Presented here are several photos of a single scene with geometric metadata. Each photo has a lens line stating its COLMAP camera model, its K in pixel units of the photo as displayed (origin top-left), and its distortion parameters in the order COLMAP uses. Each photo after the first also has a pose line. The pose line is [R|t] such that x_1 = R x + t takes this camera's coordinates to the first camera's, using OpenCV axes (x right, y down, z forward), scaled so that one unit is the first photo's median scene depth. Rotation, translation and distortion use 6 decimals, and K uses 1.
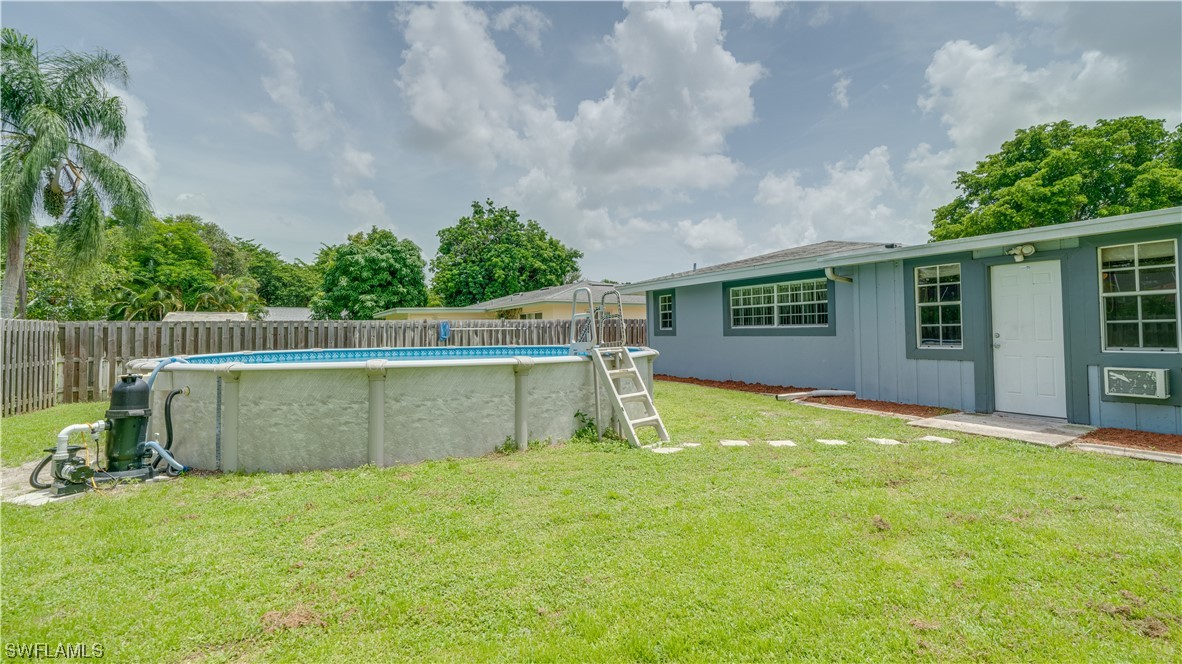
lens RADIAL K [[529.9, 0, 593.8], [0, 529.9, 323.8], [0, 0, 1]] dist [0.010726, -0.000620]
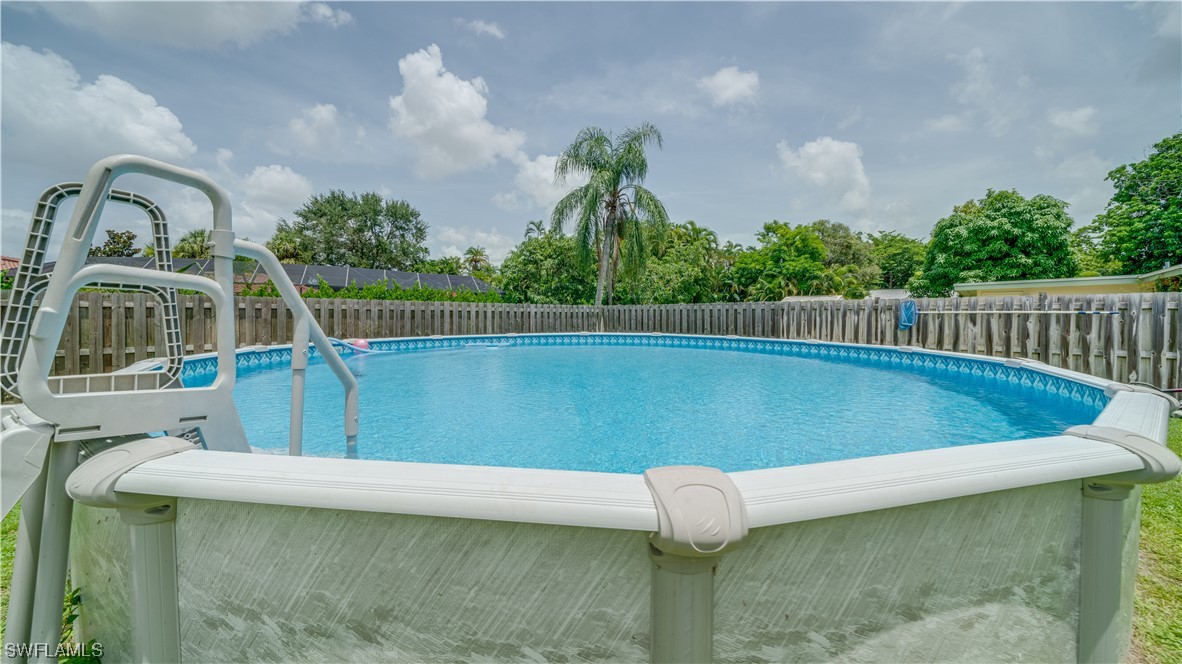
lens RADIAL K [[418.7, 0, 583.4], [0, 418.7, 322.5], [0, 0, 1]] dist [-0.015571, 0.000021]
pose [[0.276731, 0.031744, -0.960423, 0.049316], [0.008727, 0.999330, 0.035545, 0.000376], [0.960908, -0.018218, 0.276268, 0.199530]]
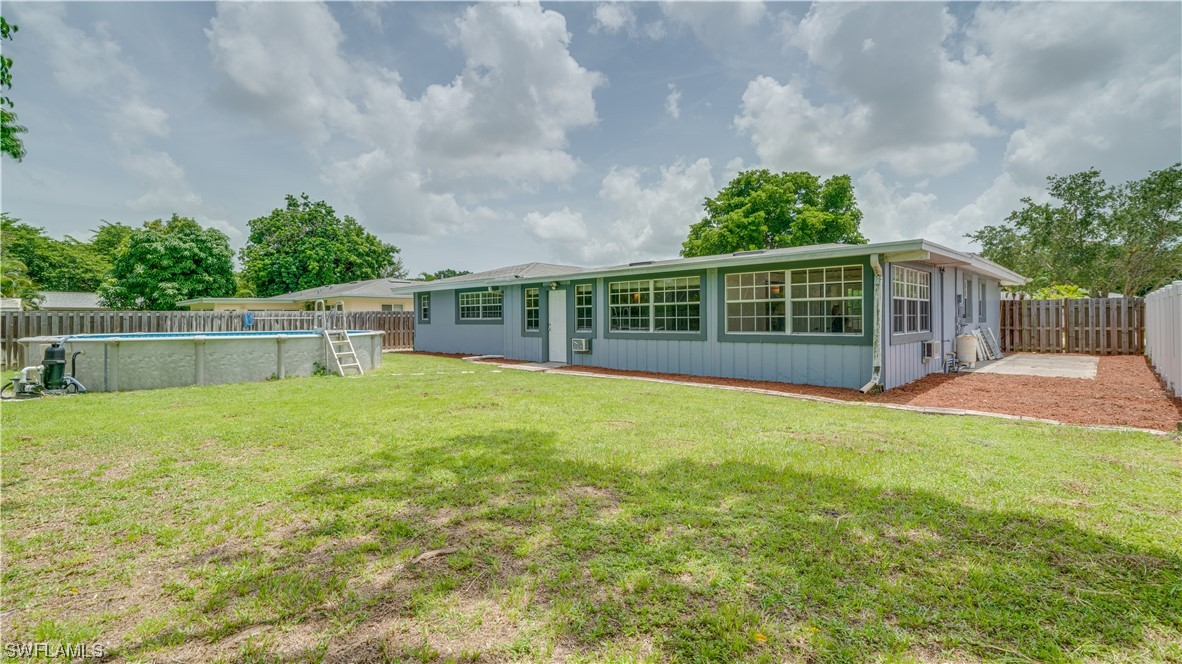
lens RADIAL K [[529.9, 0, 593.8], [0, 529.9, 323.8], [0, 0, 1]] dist [0.010726, -0.000620]
pose [[0.960395, 0.002888, 0.278627, 0.071418], [-0.009274, 0.999724, 0.021604, -0.005375], [-0.278488, -0.023332, 0.960156, -0.207567]]
